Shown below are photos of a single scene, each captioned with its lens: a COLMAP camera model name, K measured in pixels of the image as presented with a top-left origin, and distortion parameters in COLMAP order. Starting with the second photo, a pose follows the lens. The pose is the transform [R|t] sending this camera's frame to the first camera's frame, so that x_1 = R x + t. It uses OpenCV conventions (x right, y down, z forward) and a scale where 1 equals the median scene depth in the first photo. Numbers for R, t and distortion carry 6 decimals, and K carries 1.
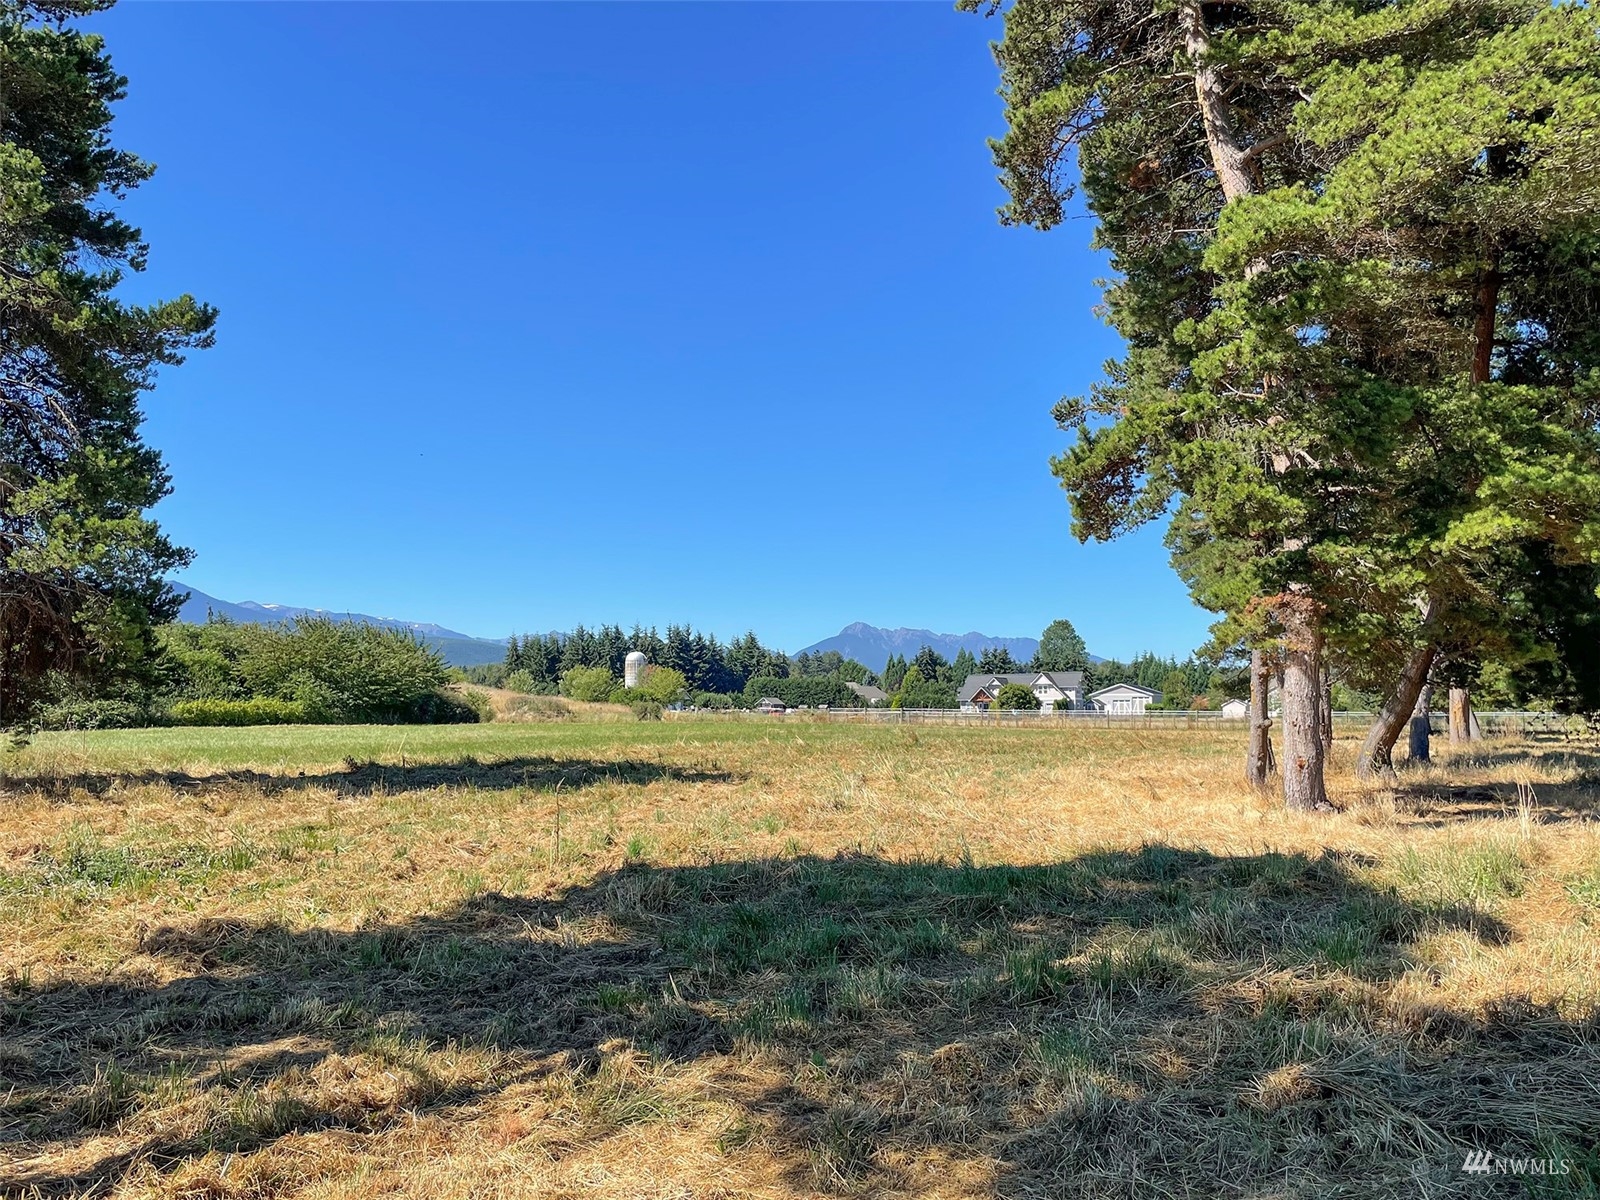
lens RADIAL K [[1259.4, 0, 870.7], [0, 1259.4, 634.7], [0, 0, 1]] dist [0.072613, -0.121983]
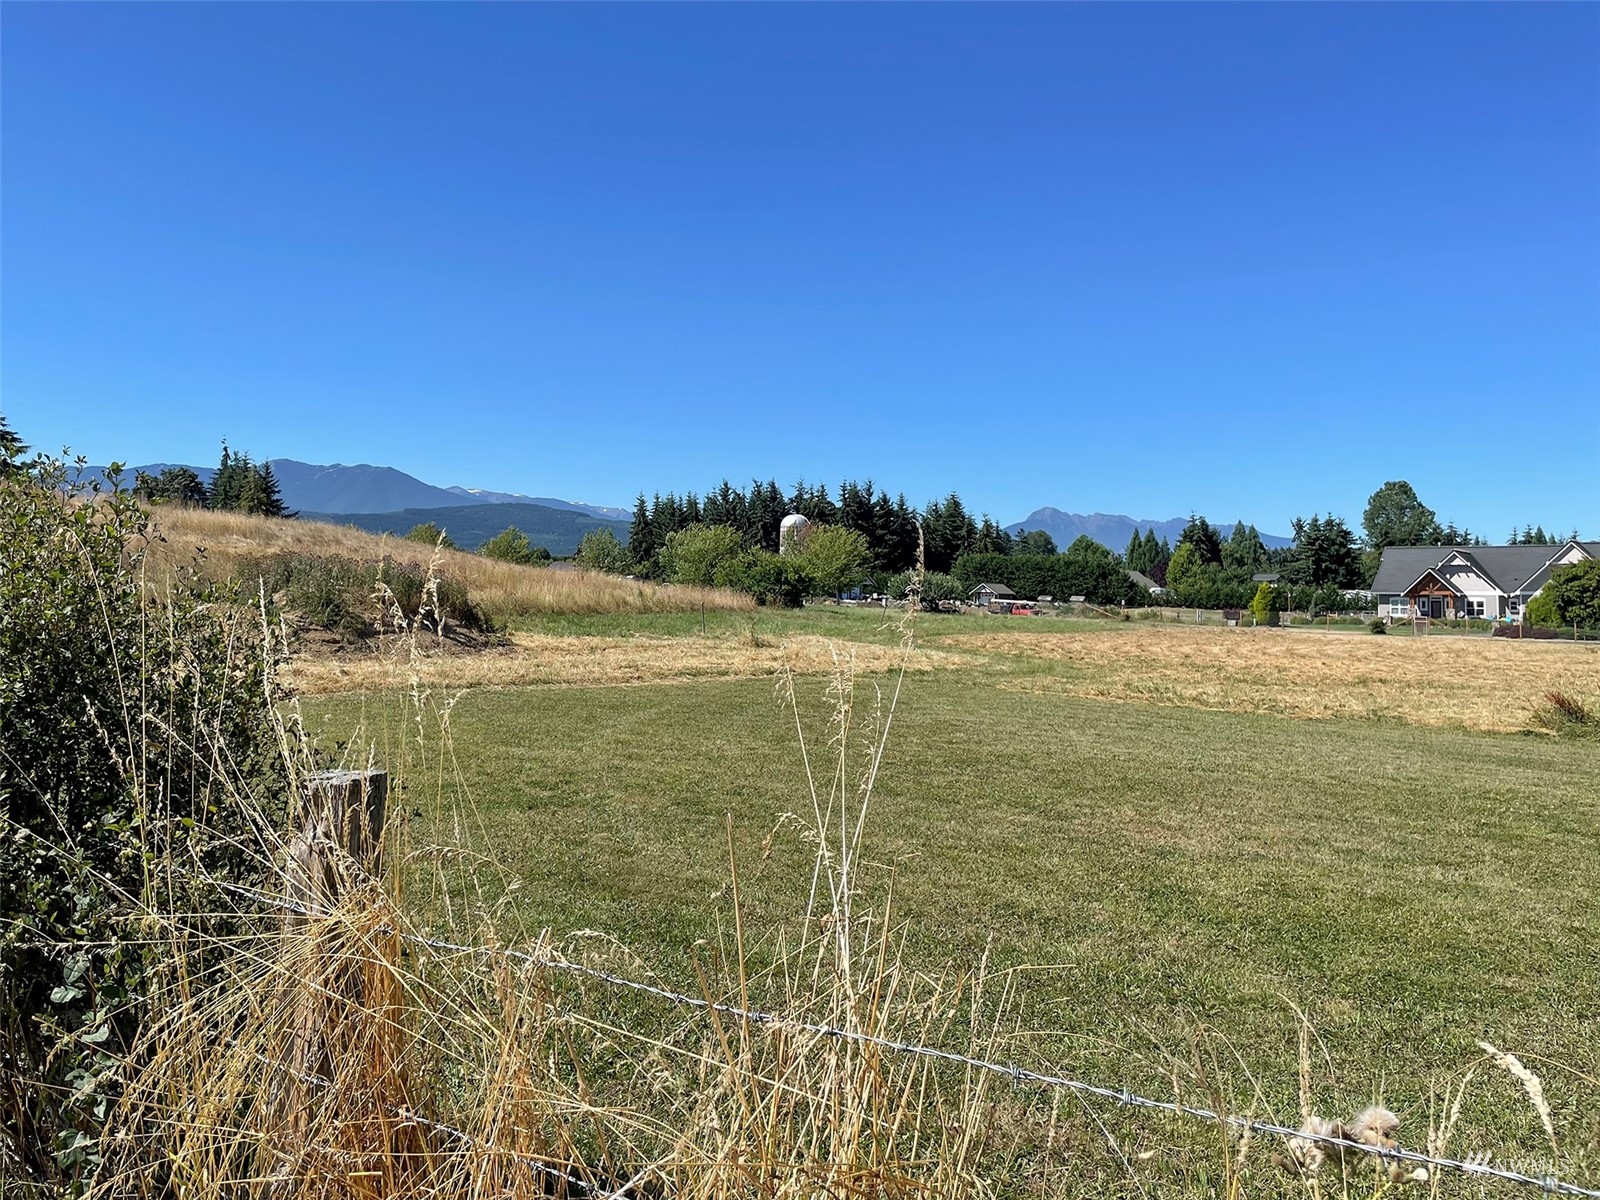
lens RADIAL K [[1168.7, 0, 728.9], [0, 1168.7, 513.4], [0, 0, 1]] dist [0.004323, -0.030542]
pose [[0.966474, 0.001924, -0.256759, -0.067655], [-0.004905, 0.999928, -0.010972, 0.024557], [0.256719, 0.011863, 0.966413, 0.445135]]
